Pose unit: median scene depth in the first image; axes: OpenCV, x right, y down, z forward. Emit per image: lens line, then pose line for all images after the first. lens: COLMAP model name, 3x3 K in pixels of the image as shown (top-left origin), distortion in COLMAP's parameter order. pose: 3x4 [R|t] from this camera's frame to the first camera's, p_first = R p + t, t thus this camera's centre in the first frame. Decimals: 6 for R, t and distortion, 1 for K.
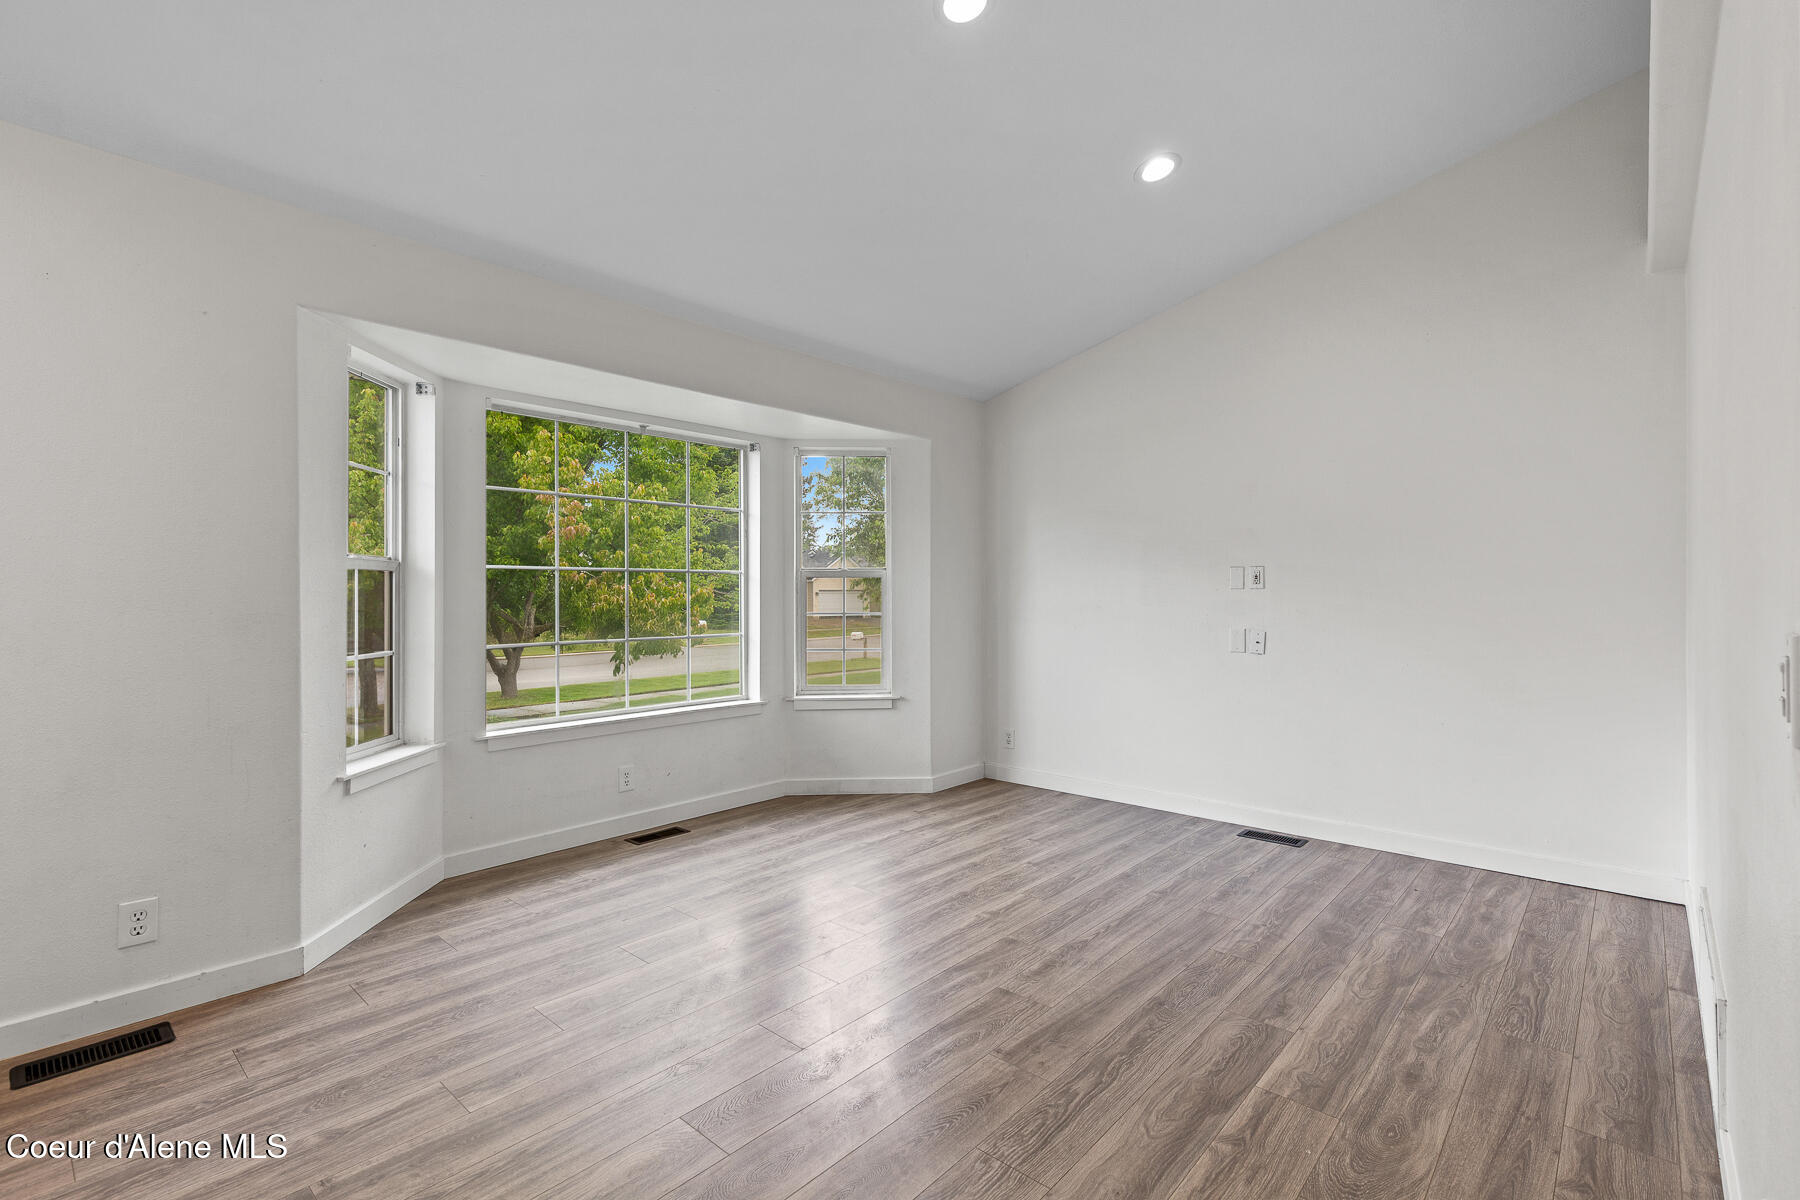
lens RADIAL K [[820.5, 0, 941.6], [0, 820.5, 604.4], [0, 0, 1]] dist [0.000318, 0.001497]
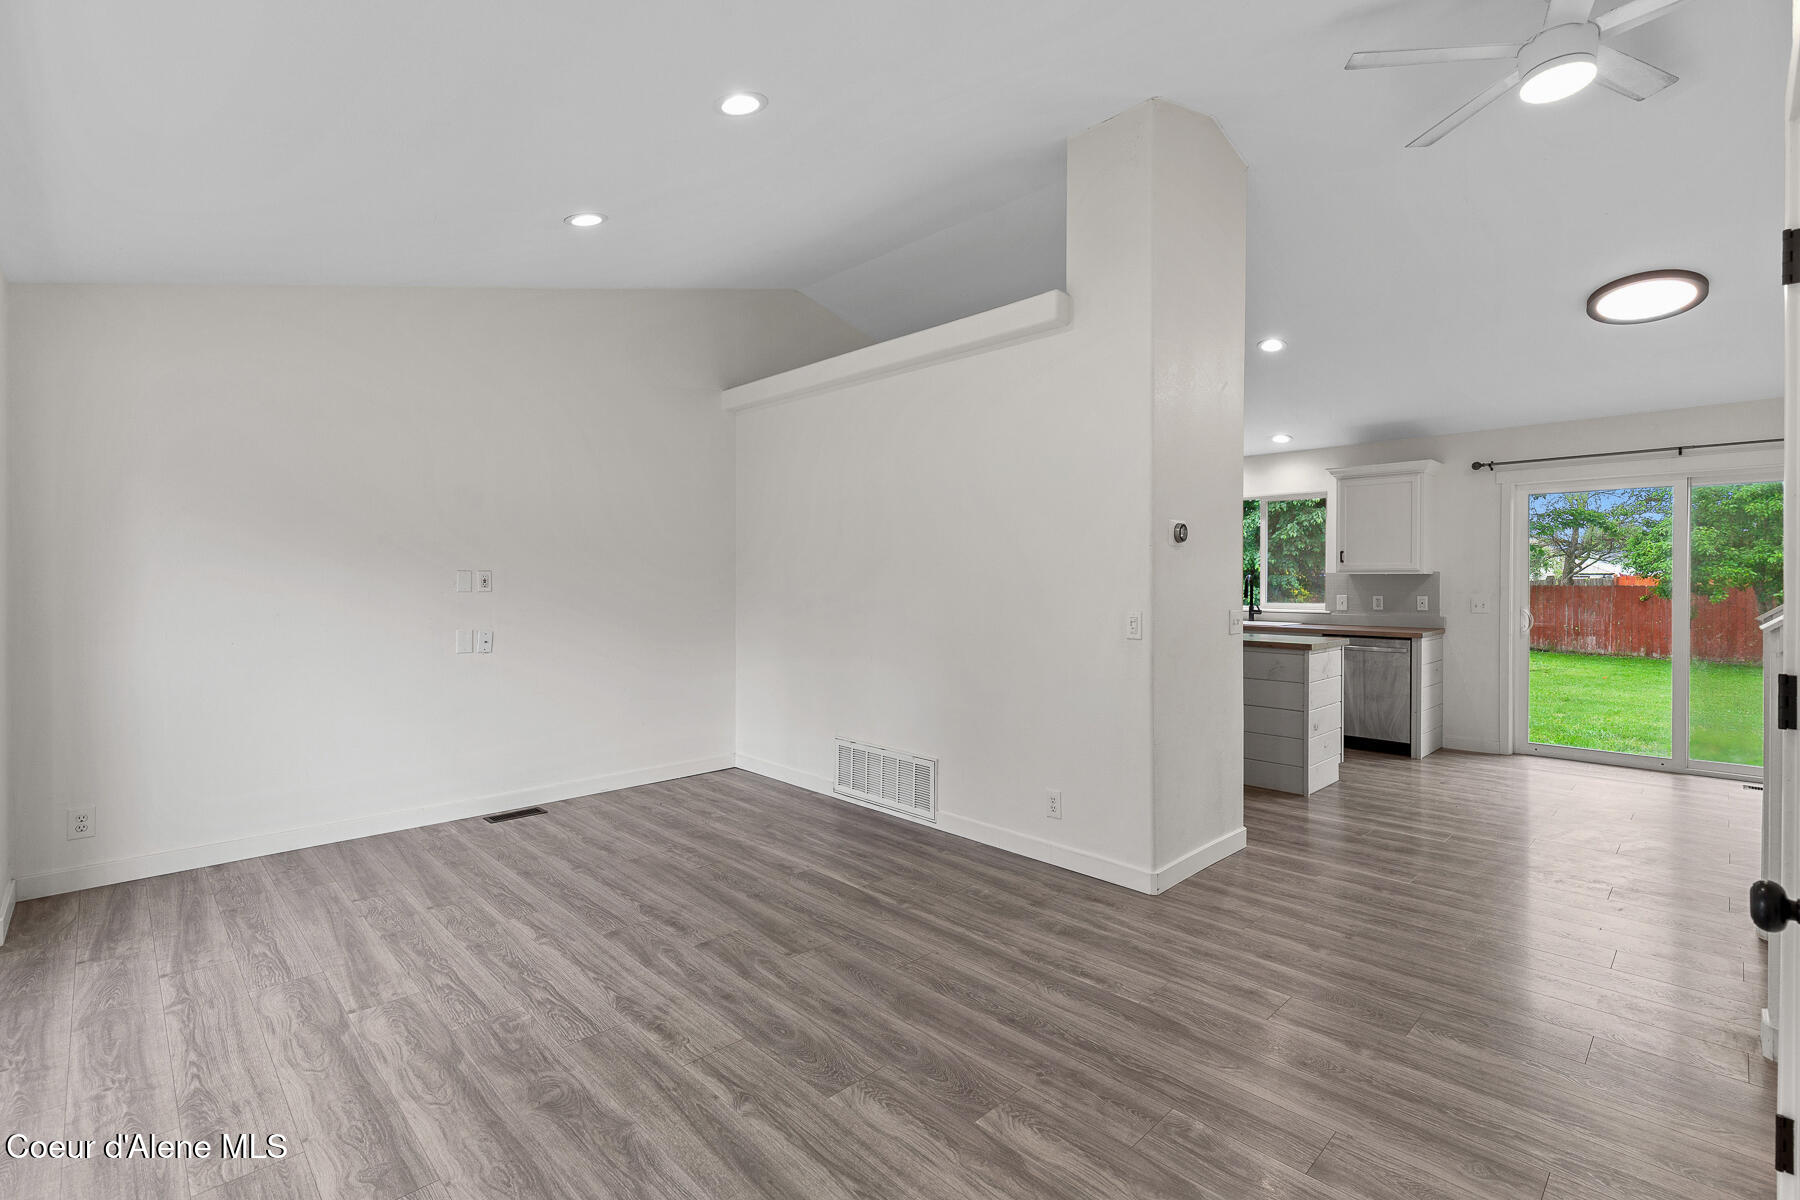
lens RADIAL K [[820.5, 0, 894.6], [0, 820.5, 585.6], [0, 0, 1]] dist [0.000318, 0.001497]
pose [[0.079413, -0.004714, 0.996831, -0.971693], [0.009276, 0.999949, 0.003990, -0.040244], [-0.996799, 0.008930, 0.079452, 0.570294]]
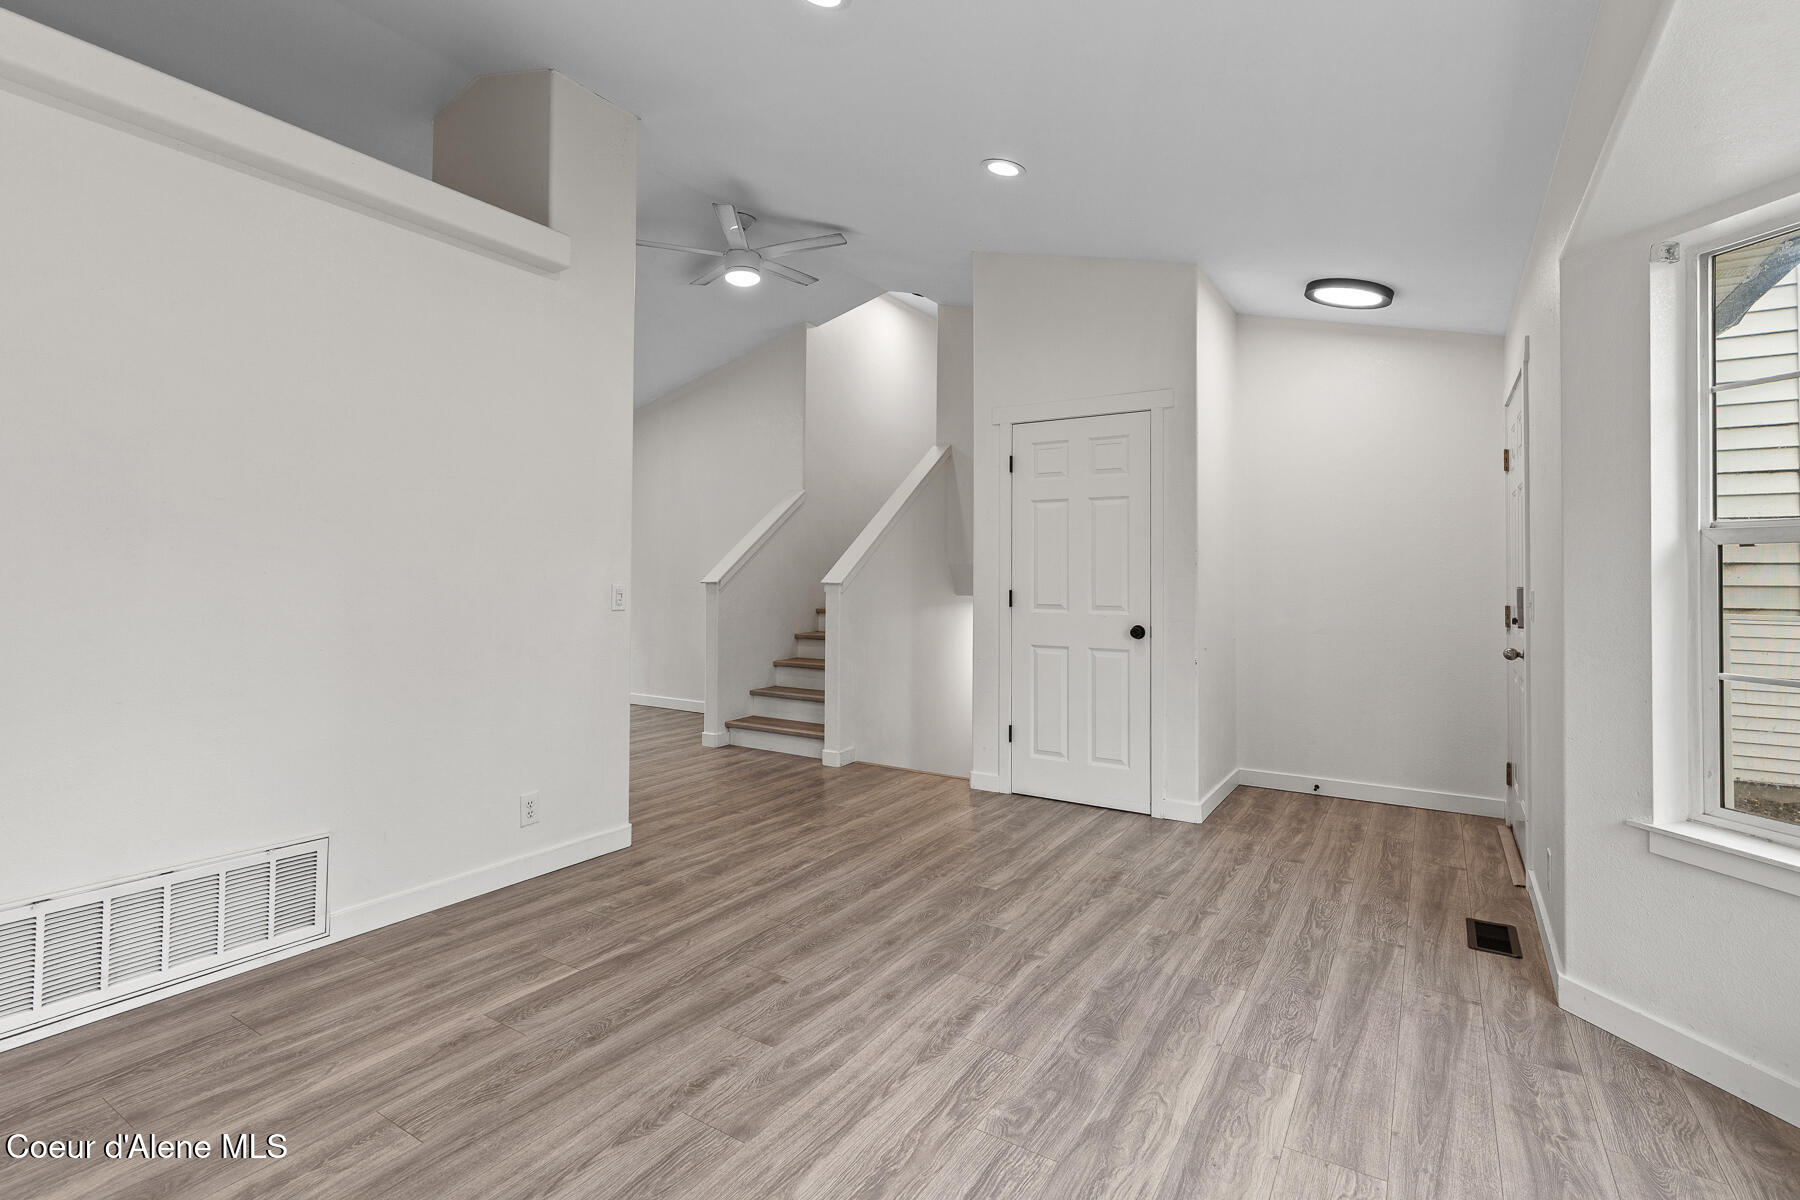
lens RADIAL K [[820.5, 0, 932.4], [0, 820.5, 586.4], [0, 0, 1]] dist [0.000318, 0.001497]
pose [[-0.984914, -0.001822, -0.173036, 0.051095], [-0.006602, 0.999612, 0.027049, -0.027095], [0.172920, 0.027783, -0.984544, 1.691805]]
